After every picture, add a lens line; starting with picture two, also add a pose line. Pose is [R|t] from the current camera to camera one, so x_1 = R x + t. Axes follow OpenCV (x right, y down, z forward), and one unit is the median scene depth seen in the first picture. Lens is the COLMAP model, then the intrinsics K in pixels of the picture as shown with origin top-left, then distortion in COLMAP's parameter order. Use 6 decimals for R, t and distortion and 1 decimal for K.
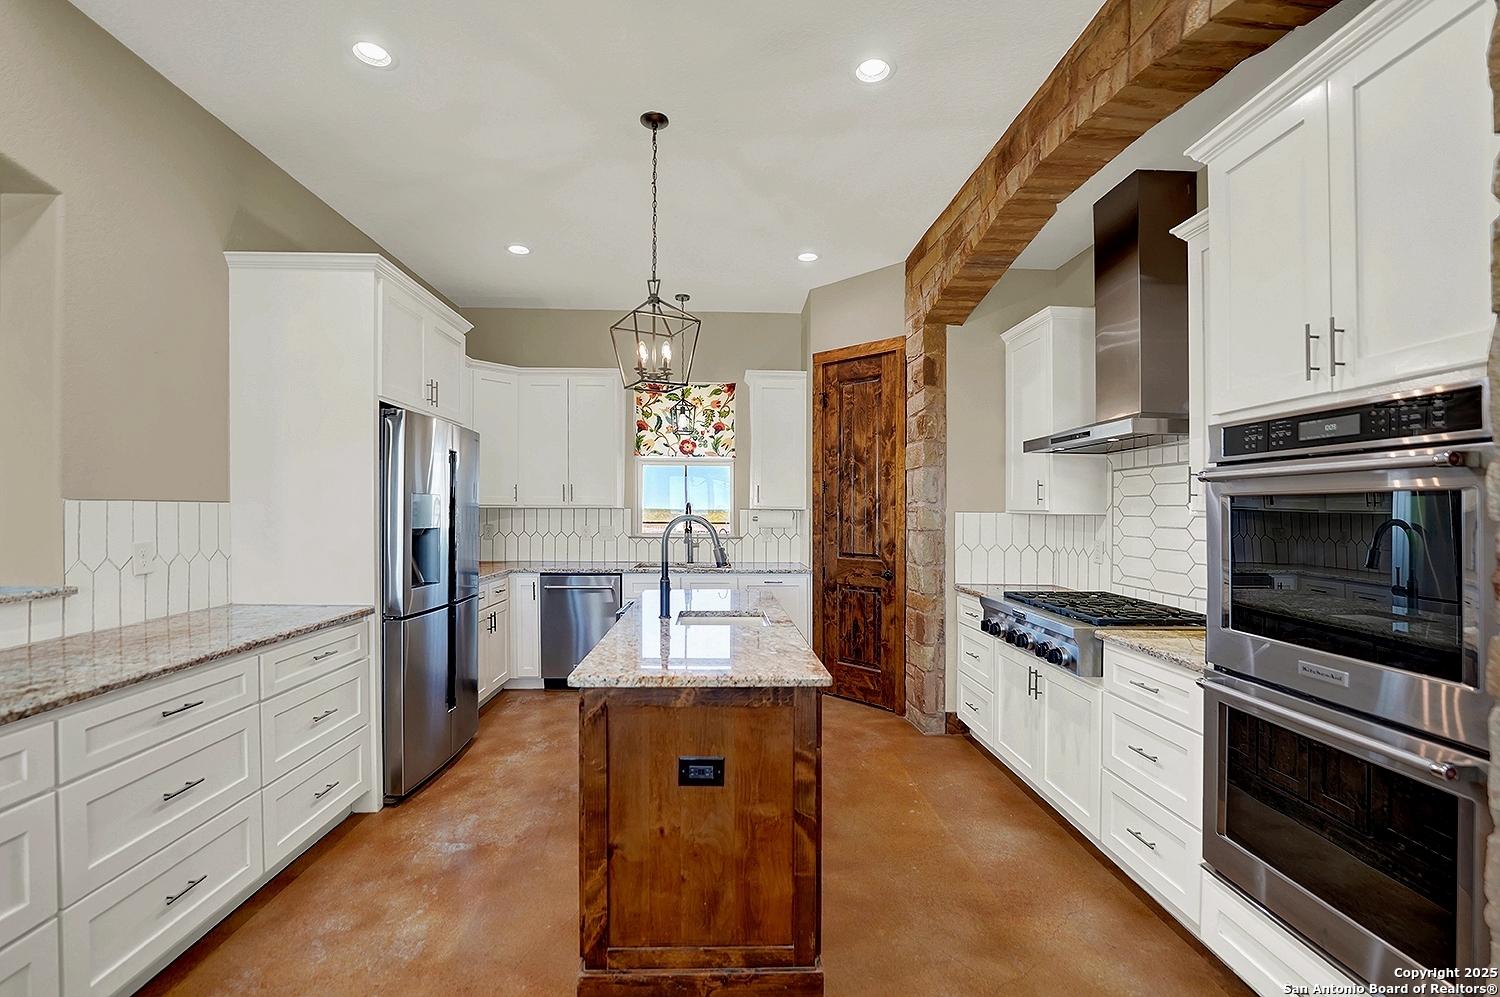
lens RADIAL K [[635.5, 0, 742.0], [0, 635.5, 514.6], [0, 0, 1]] dist [-0.024007, 0.000387]
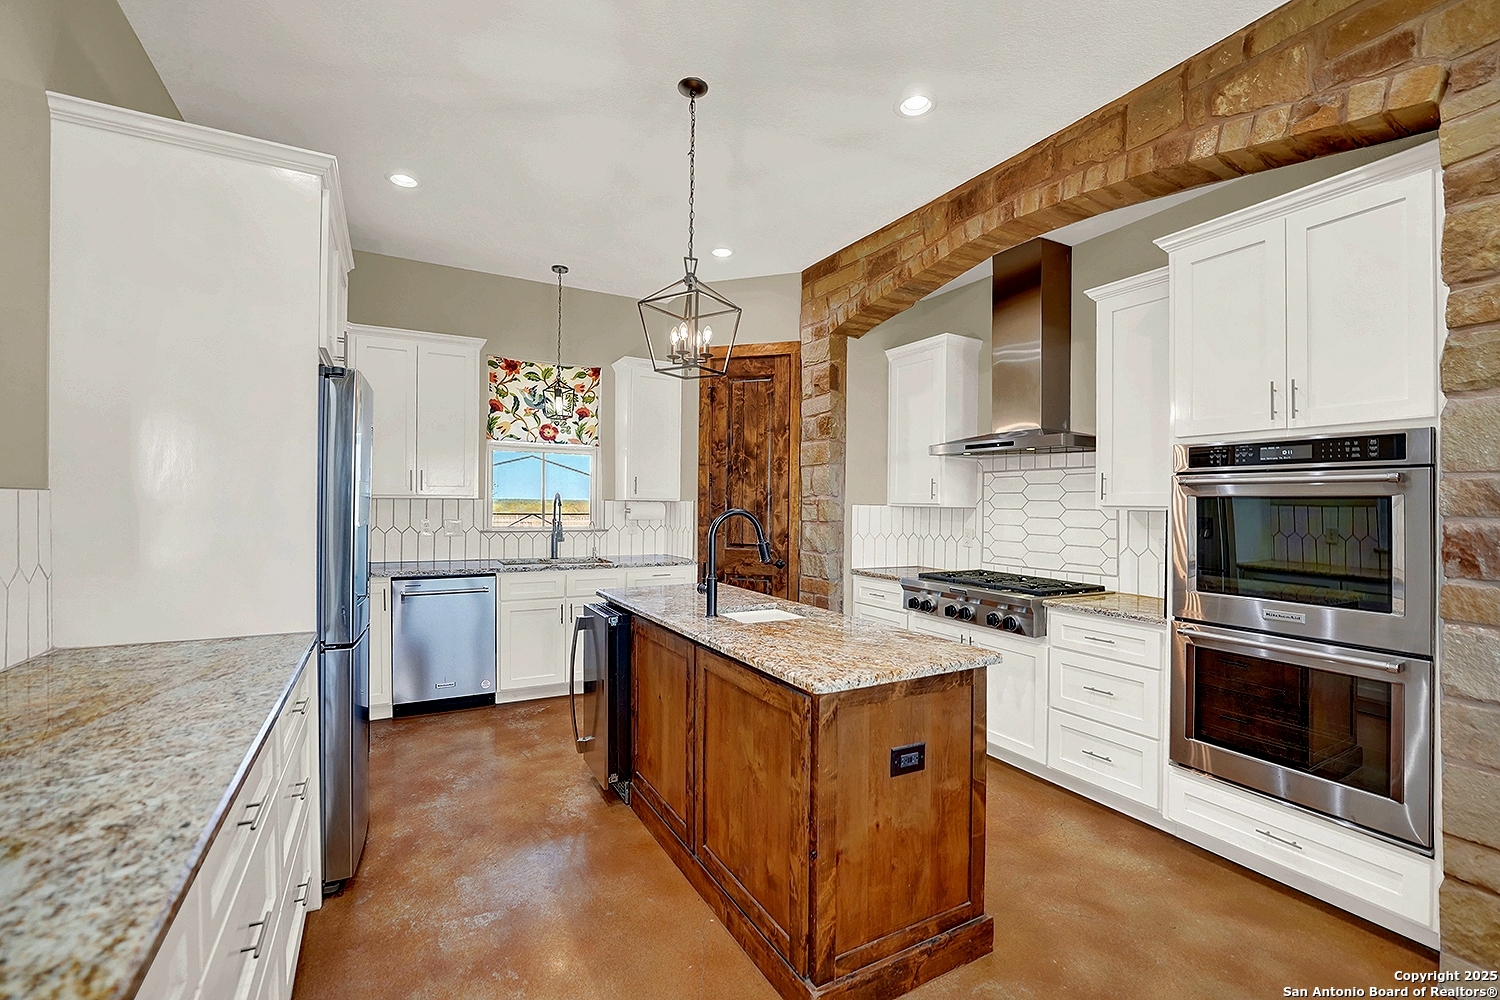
lens RADIAL K [[624.8, 0, 748.6], [0, 624.8, 511.1], [0, 0, 1]] dist [-0.023224, -0.000119]
pose [[0.895802, -0.002482, 0.444447, -0.299032], [-0.002280, 0.999946, 0.010180, -0.003542], [-0.444448, -0.010132, 0.895747, 0.084365]]
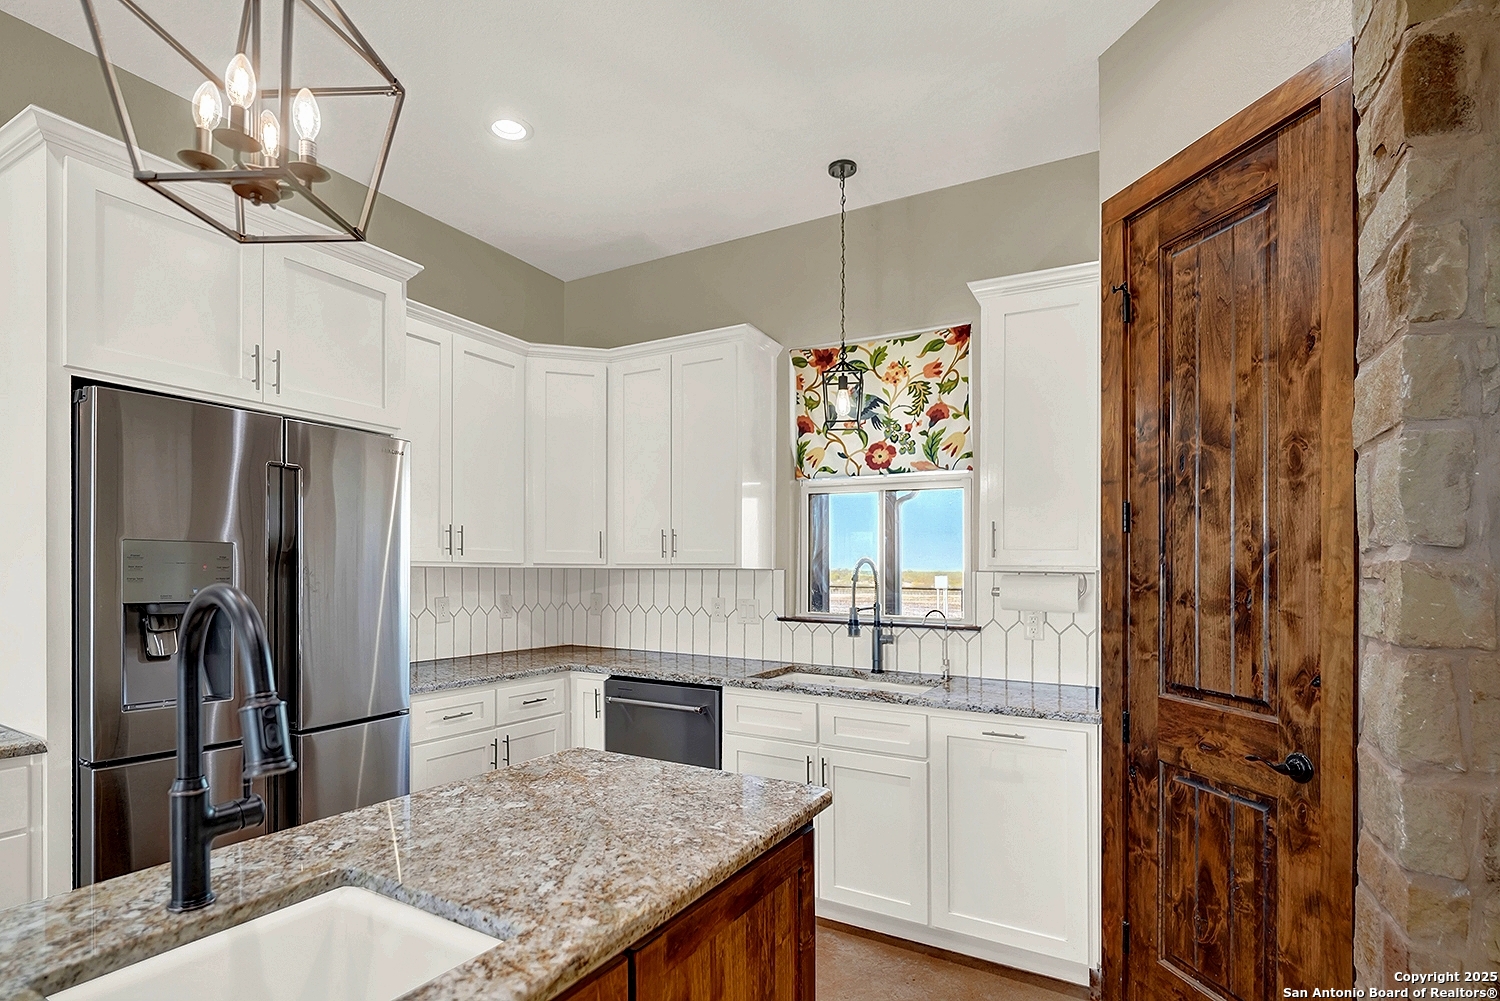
lens RADIAL K [[749.3, 0, 727.5], [0, 749.3, 567.0], [0, 0, 1]] dist [-0.008145, -0.000701]
pose [[0.840470, 0.001546, -0.541856, 0.198012], [-0.009993, 0.999870, -0.012646, -0.003346], [0.541766, 0.016044, 0.840377, 0.520747]]
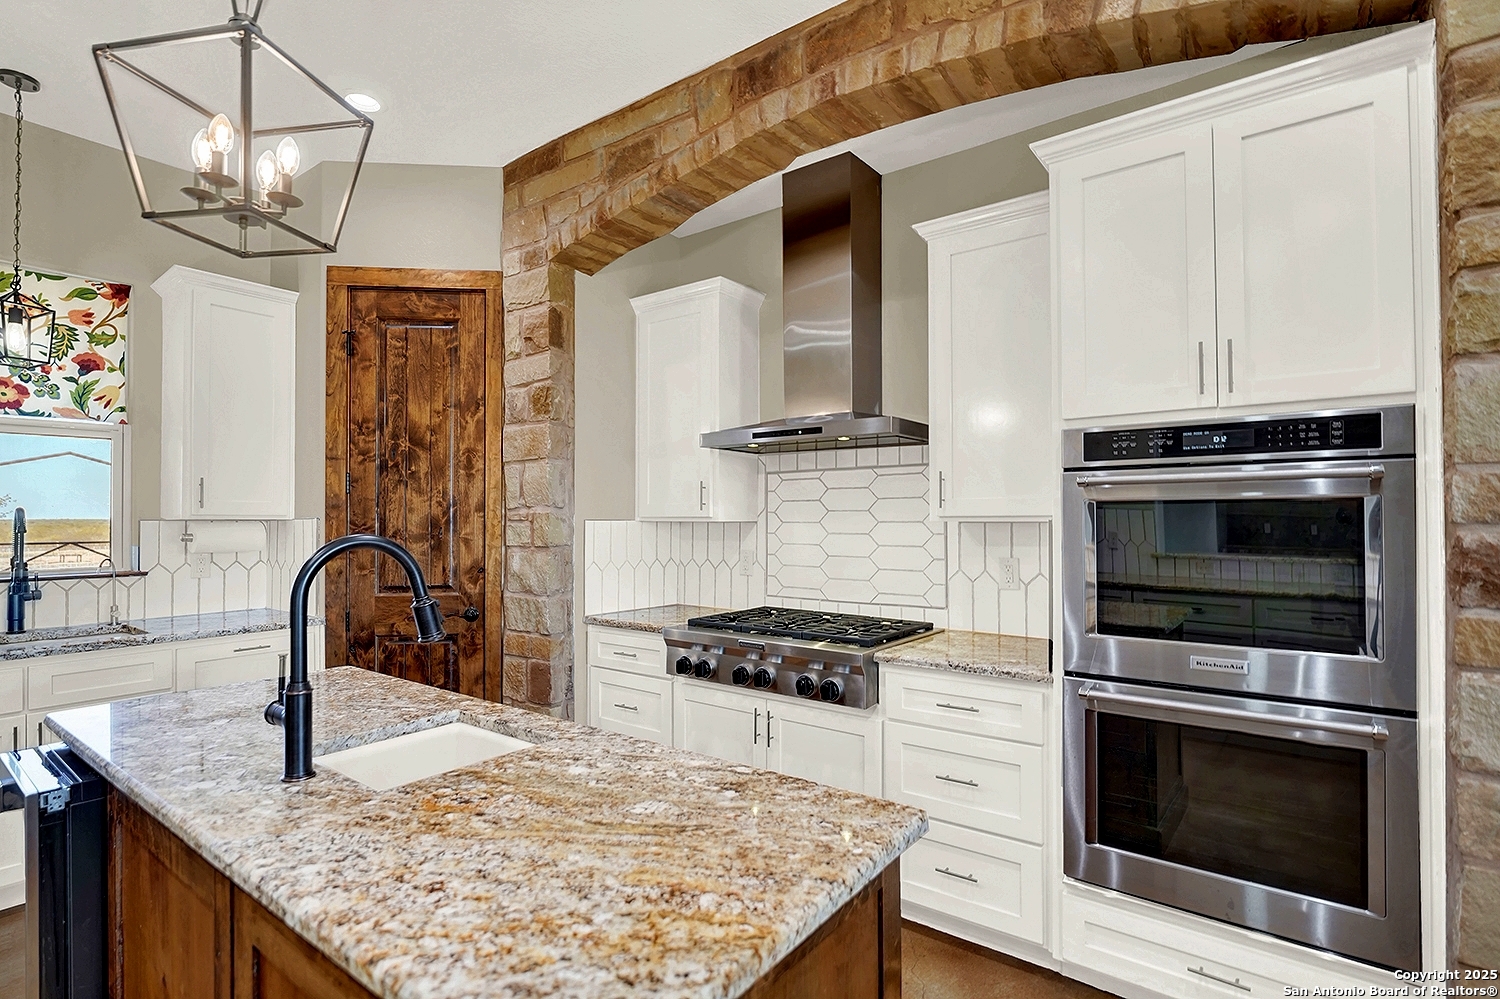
lens RADIAL K [[728.1, 0, 744.5], [0, 728.1, 502.8], [0, 0, 1]] dist [-0.007546, 0.000153]
pose [[0.641545, 0.005616, 0.767064, -0.191644], [0.014261, 0.999713, -0.019247, -0.005485], [-0.766952, 0.023287, 0.641281, 0.280824]]
